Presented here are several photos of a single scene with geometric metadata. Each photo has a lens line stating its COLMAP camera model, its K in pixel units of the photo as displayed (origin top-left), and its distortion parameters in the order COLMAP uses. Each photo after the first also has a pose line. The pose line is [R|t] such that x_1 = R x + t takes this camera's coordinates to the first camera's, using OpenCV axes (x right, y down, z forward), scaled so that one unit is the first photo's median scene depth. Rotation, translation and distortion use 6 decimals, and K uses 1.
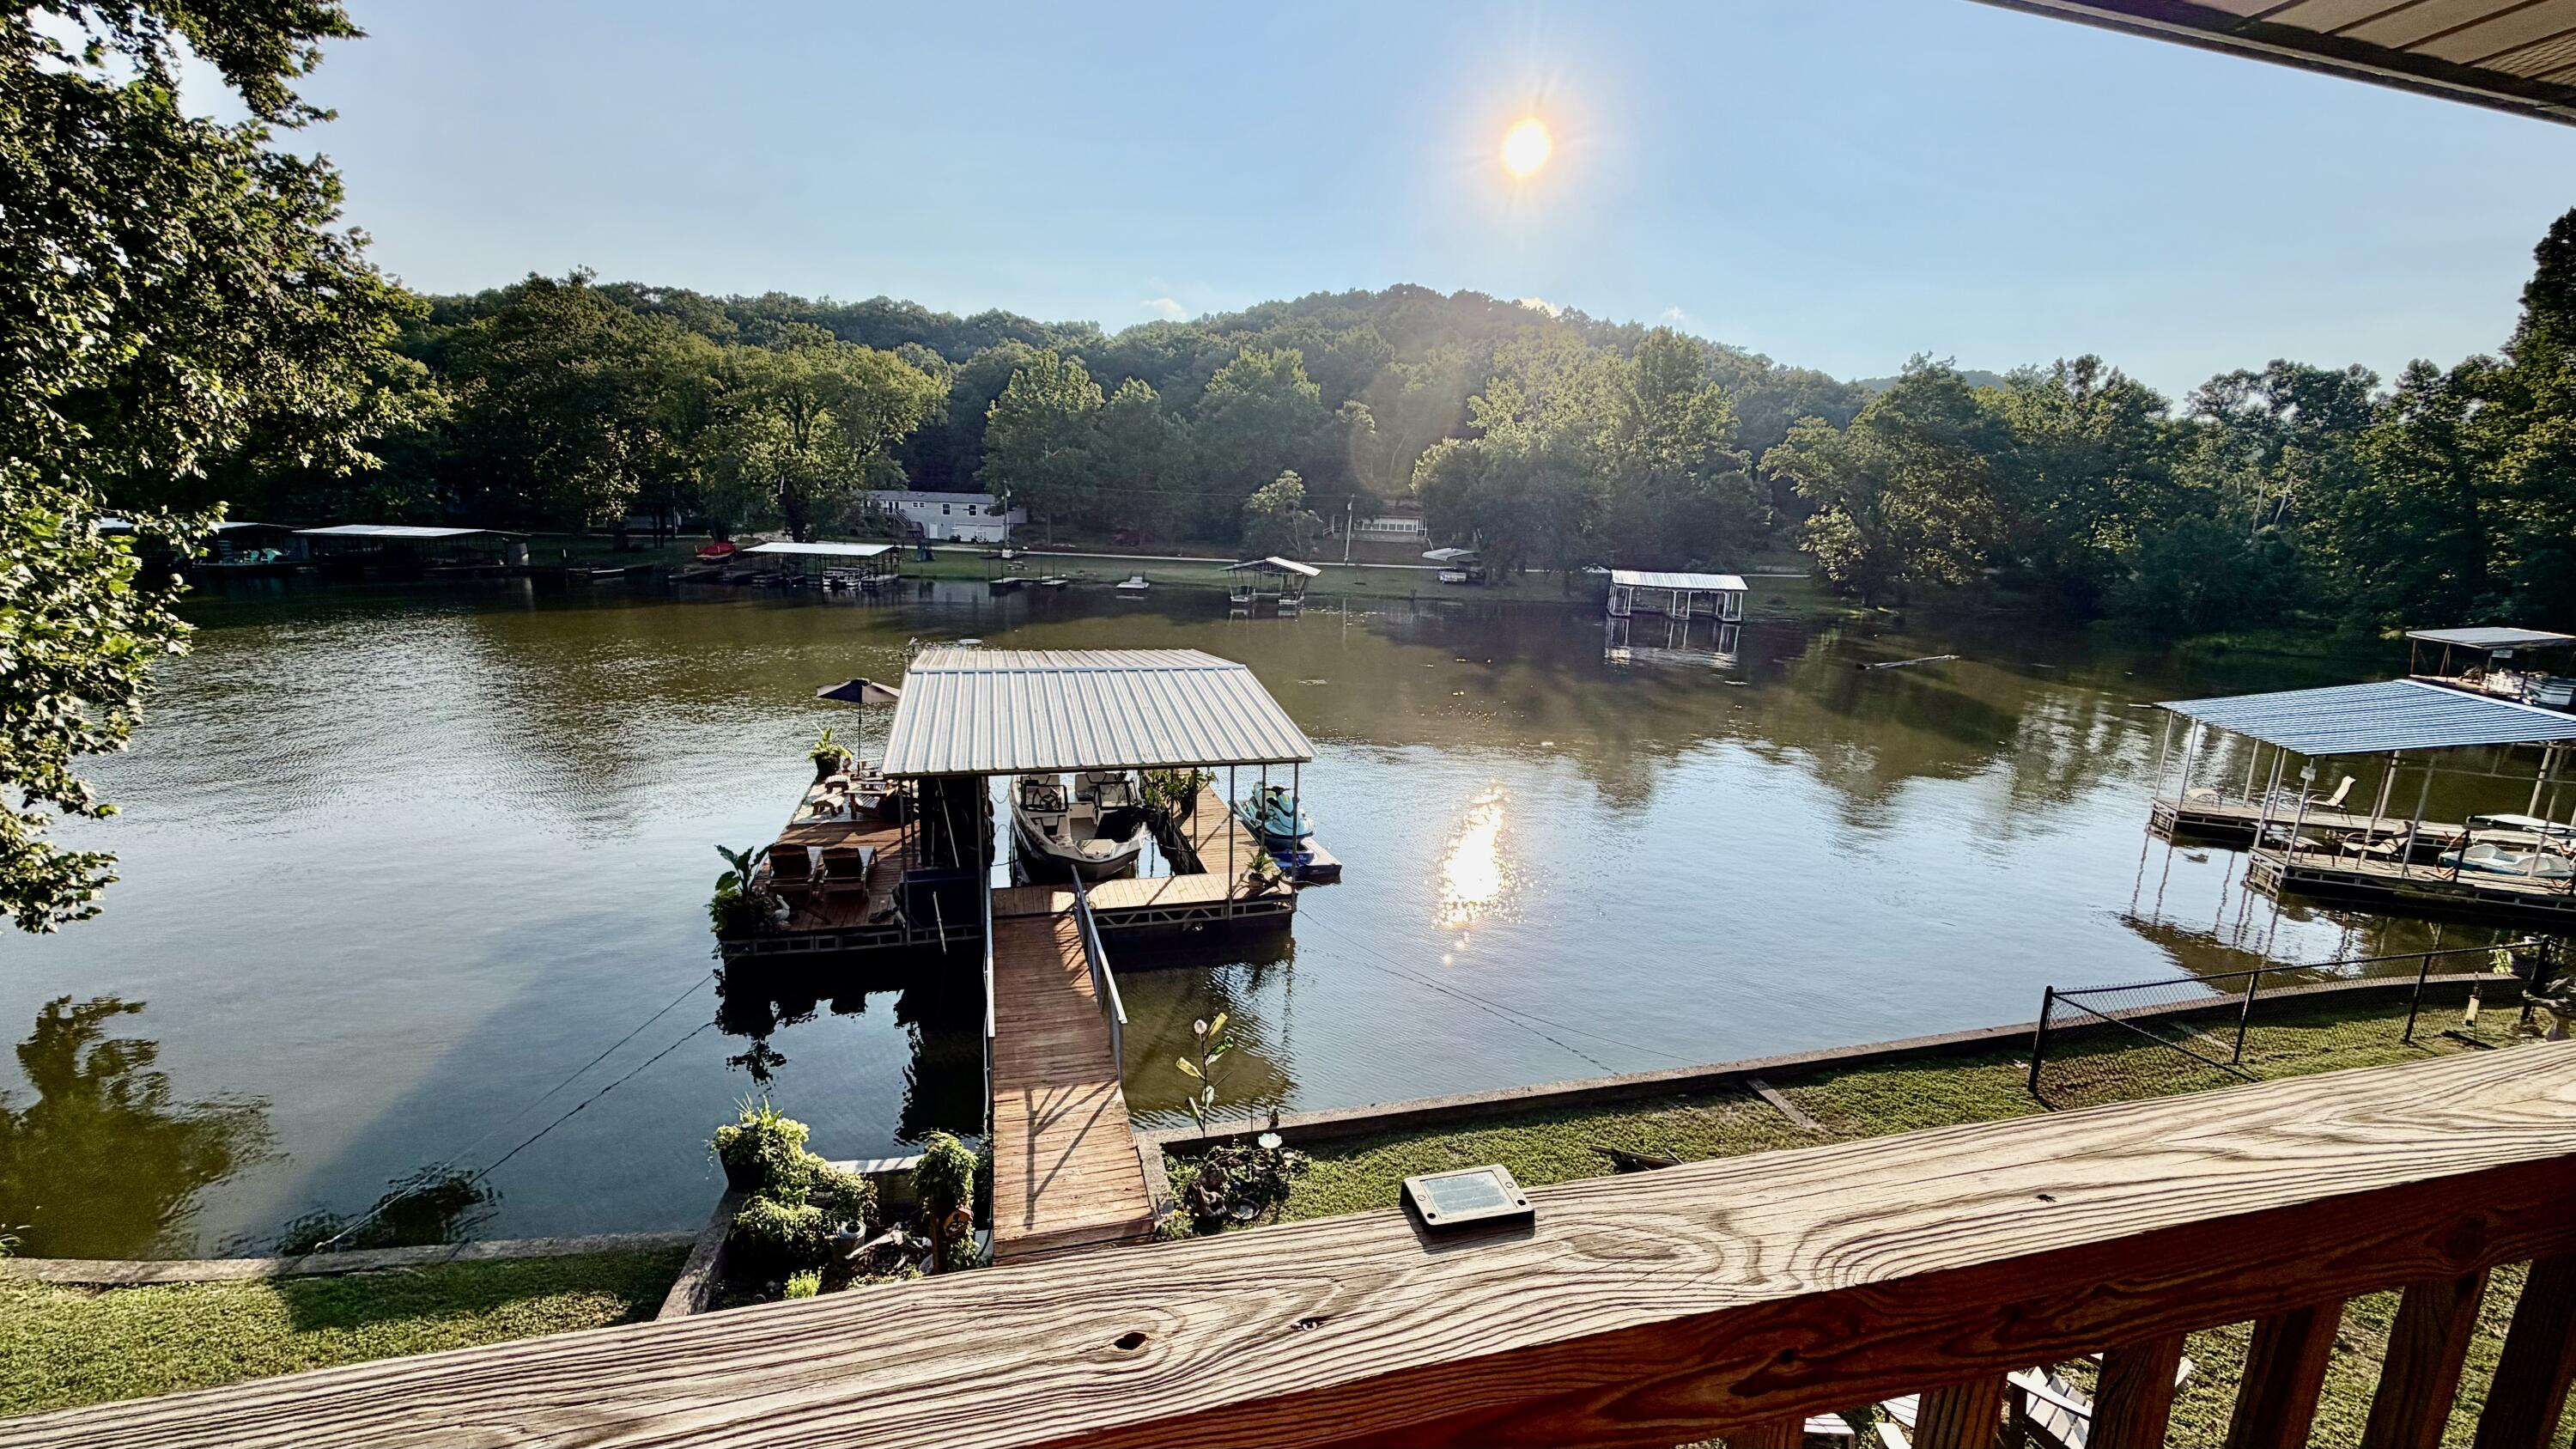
lens RADIAL K [[1029.9, 0, 1278.0], [0, 1029.9, 720.8], [0, 0, 1]] dist [0.000860, 0.000113]
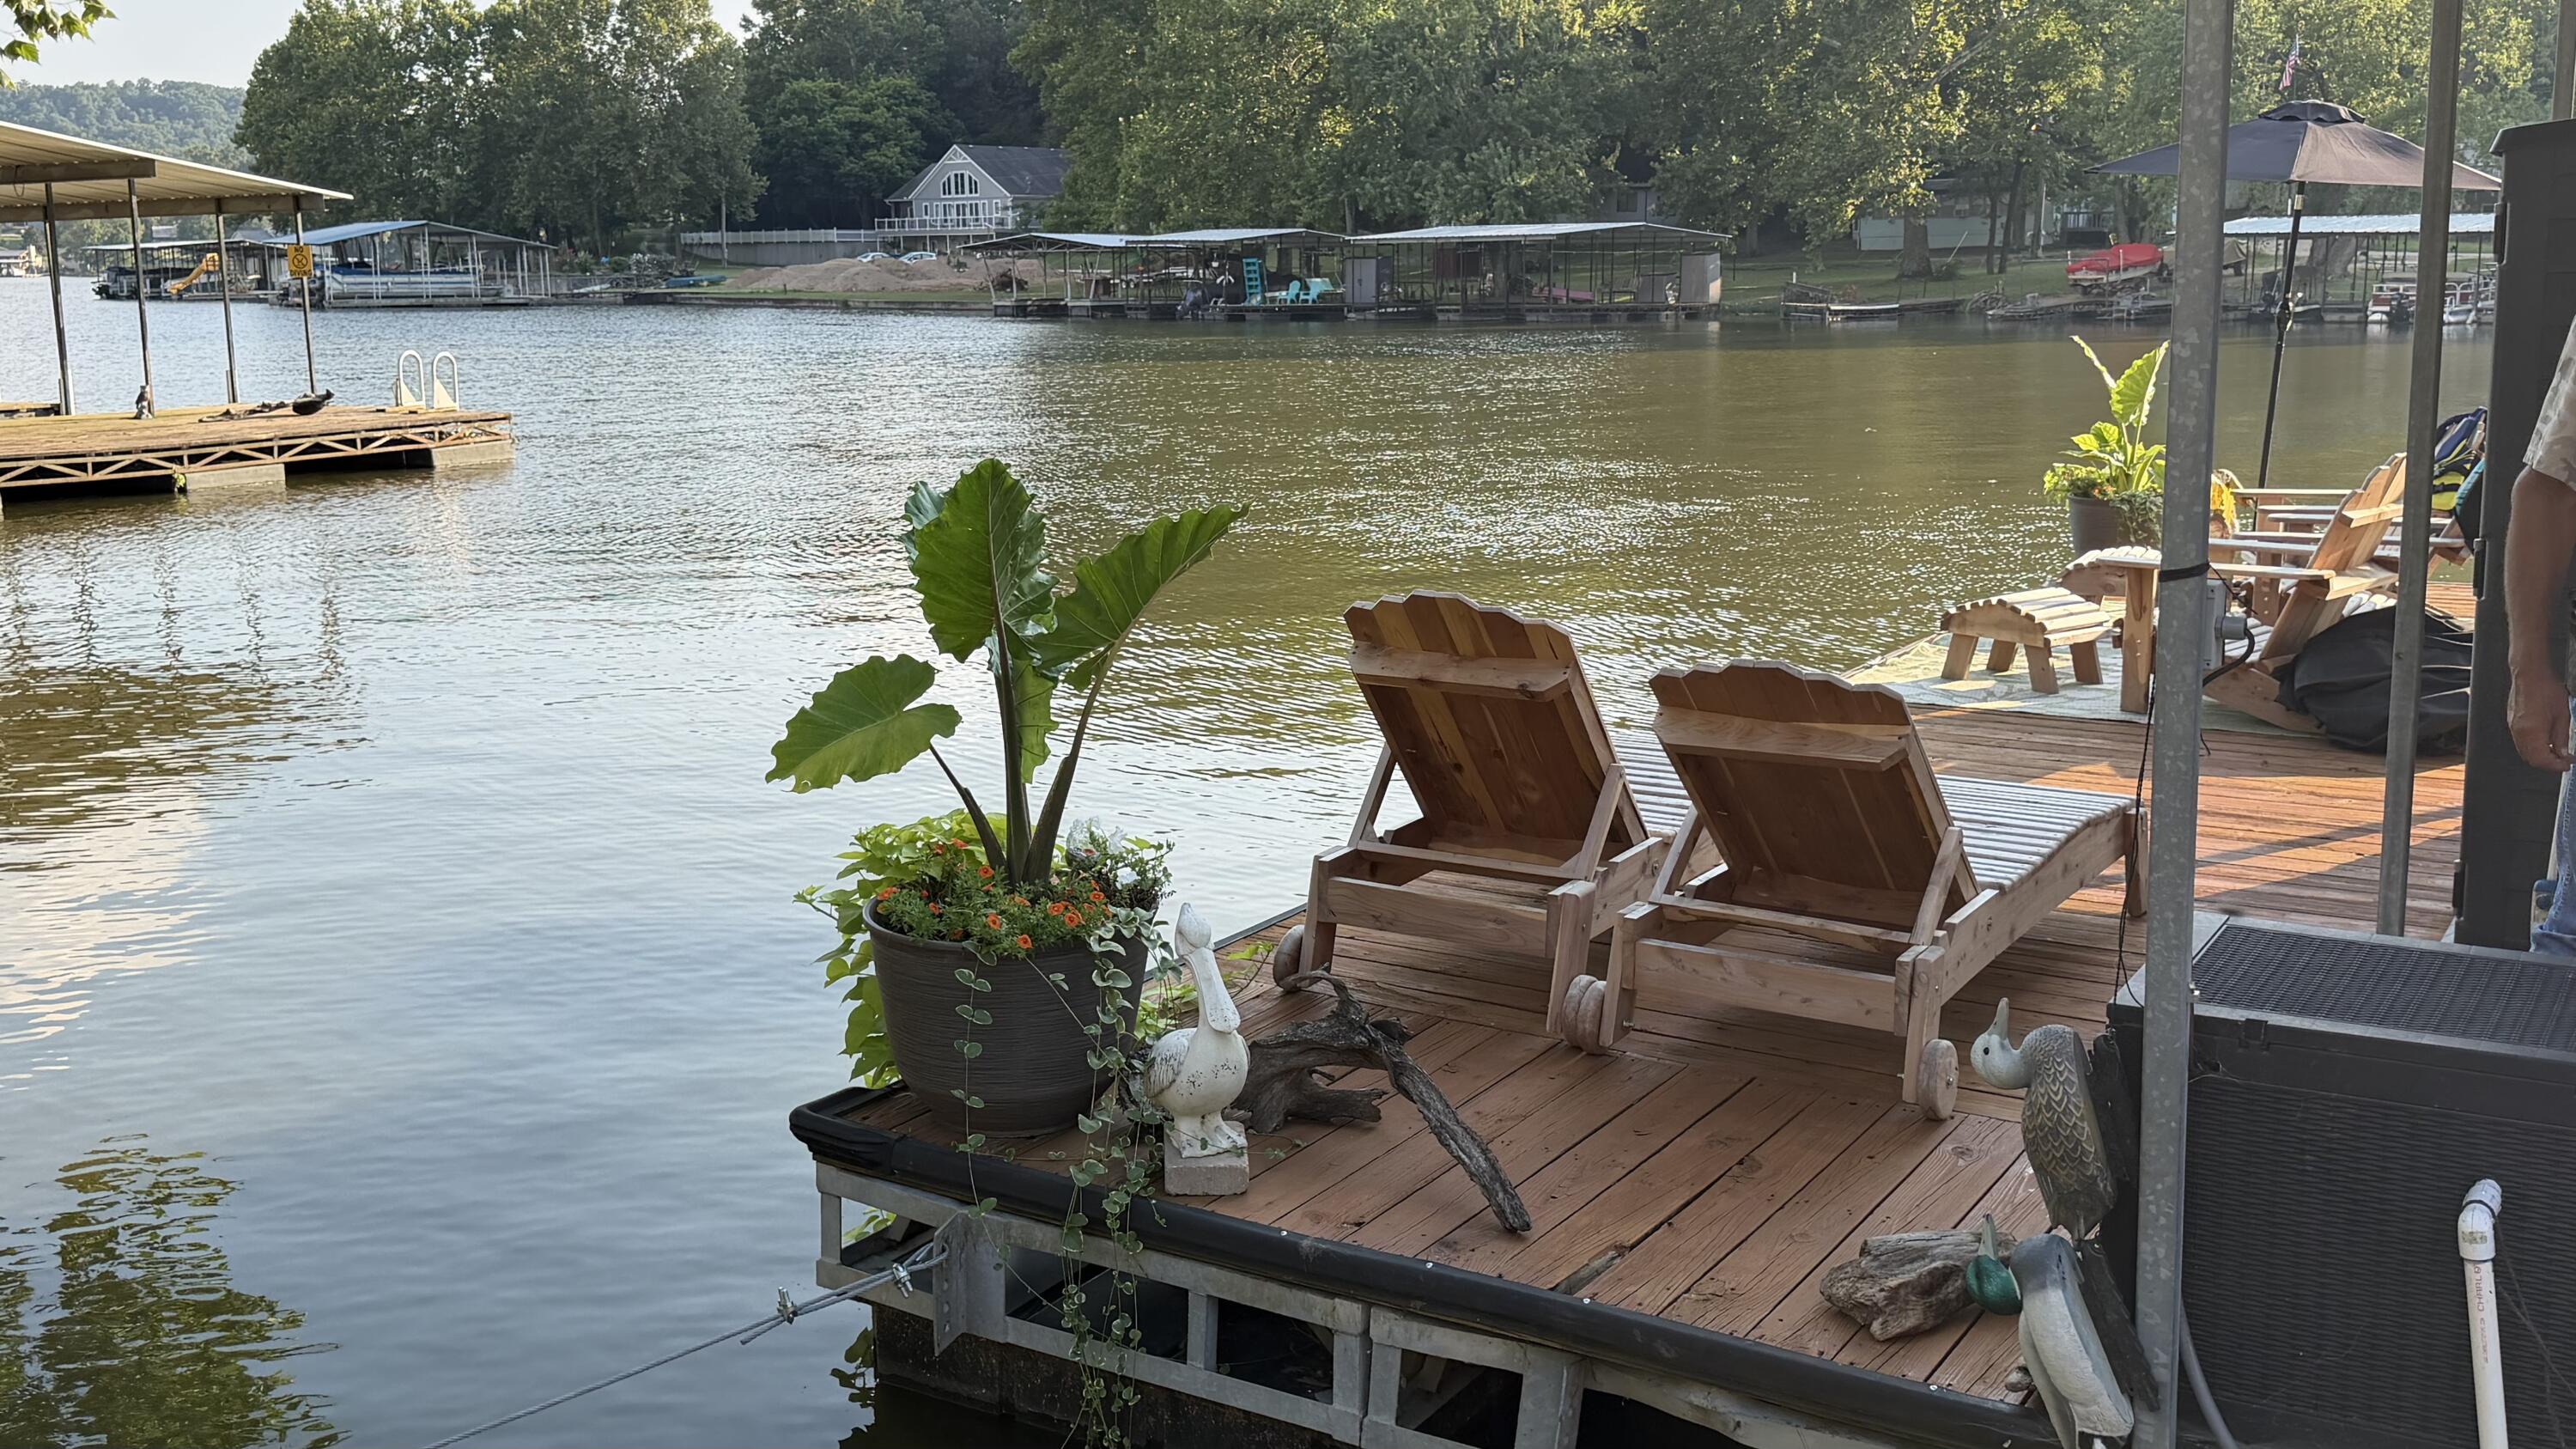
lens RADIAL K [[2456.5, 0, 1311.0], [0, 2456.5, 731.2], [0, 0, 1]] dist [0.204685, -0.449392]
pose [[0.682639, 0.094100, -0.724672, -0.037021], [-0.106755, 0.993877, 0.028494, 0.020362], [0.722916, 0.057911, 0.688505, 0.112674]]
